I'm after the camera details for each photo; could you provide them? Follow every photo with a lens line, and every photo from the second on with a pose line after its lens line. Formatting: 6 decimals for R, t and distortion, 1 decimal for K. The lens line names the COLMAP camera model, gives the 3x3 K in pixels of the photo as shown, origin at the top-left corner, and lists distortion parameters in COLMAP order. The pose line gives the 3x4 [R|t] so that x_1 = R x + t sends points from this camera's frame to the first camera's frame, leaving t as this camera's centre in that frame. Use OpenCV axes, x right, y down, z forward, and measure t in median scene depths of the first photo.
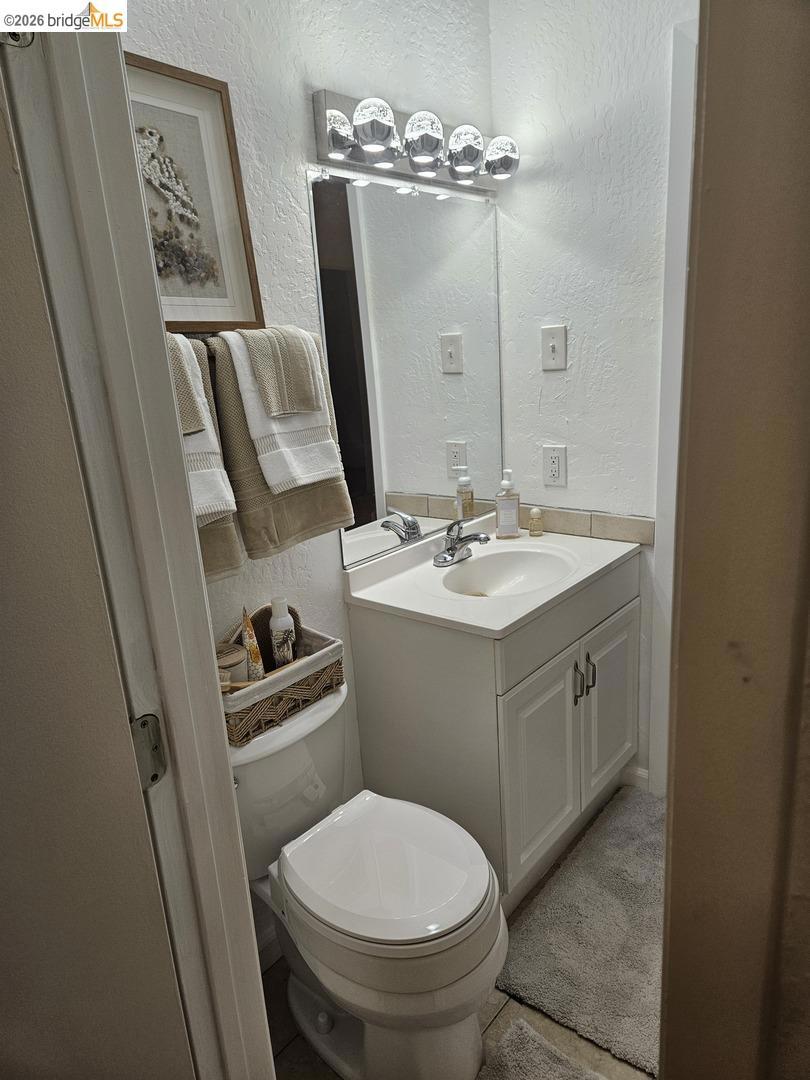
lens RADIAL K [[723.6, 0, 405.0], [0, 723.6, 540.0], [0, 0, 1]] dist [0.005483, 0.000907]
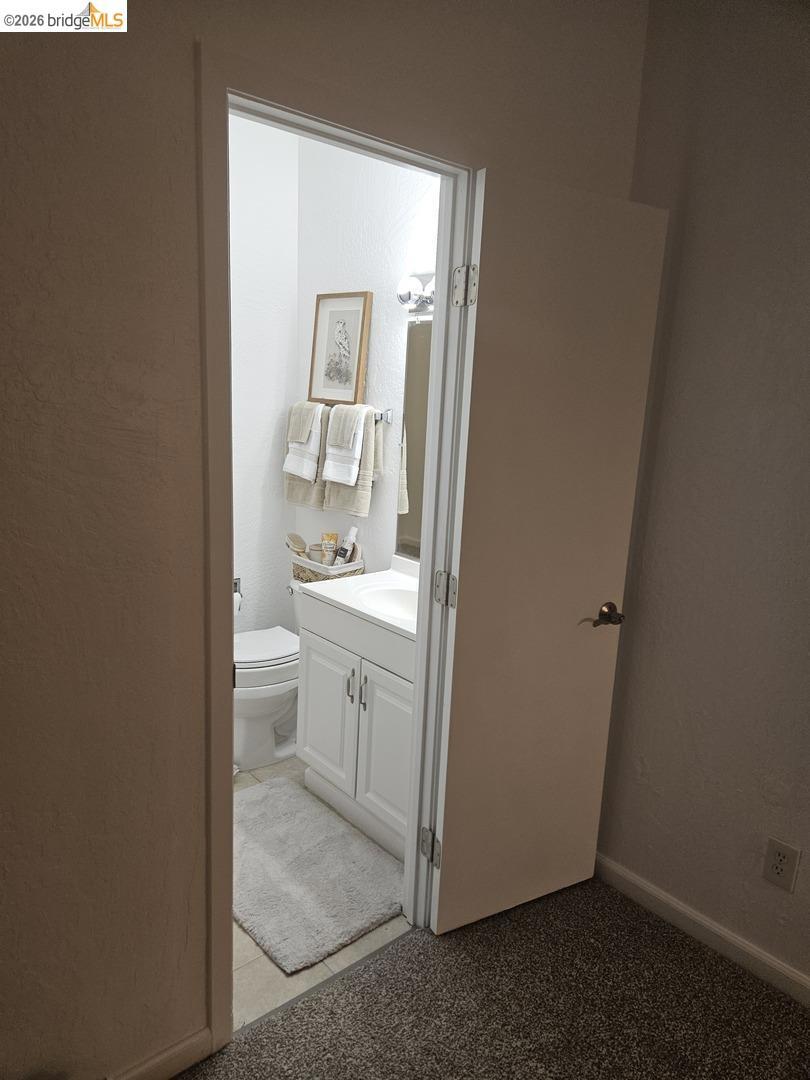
lens RADIAL K [[724.8, 0, 378.1], [0, 724.8, 547.2], [0, 0, 1]] dist [0.001924, 0.000242]
pose [[-0.193415, 0.261428, -0.945646, 1.953745], [-0.294421, 0.903958, 0.310122, -0.625333], [0.935899, 0.338400, -0.097869, 1.499531]]
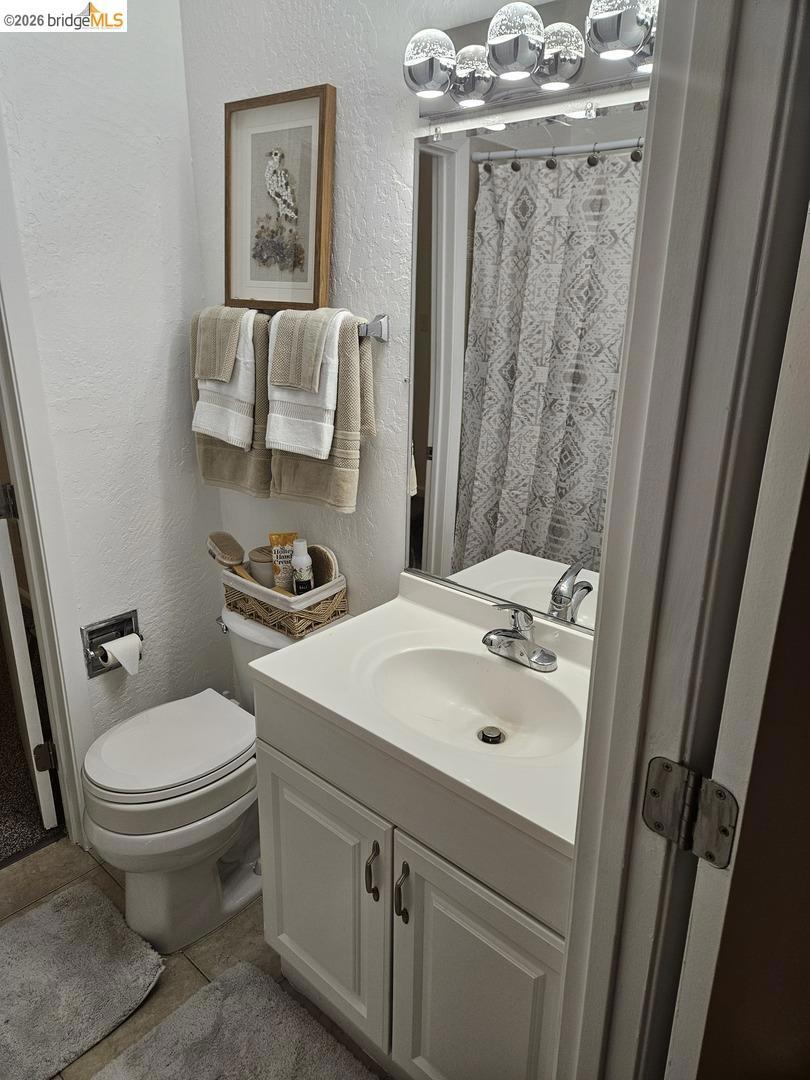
lens RADIAL K [[723.6, 0, 405.0], [0, 723.6, 540.0], [0, 0, 1]] dist [0.005483, 0.000907]
pose [[-0.031989, 0.375659, -0.926206, 1.041915], [-0.281307, 0.885836, 0.369001, -0.460858], [0.959085, 0.272352, 0.077339, 1.228659]]
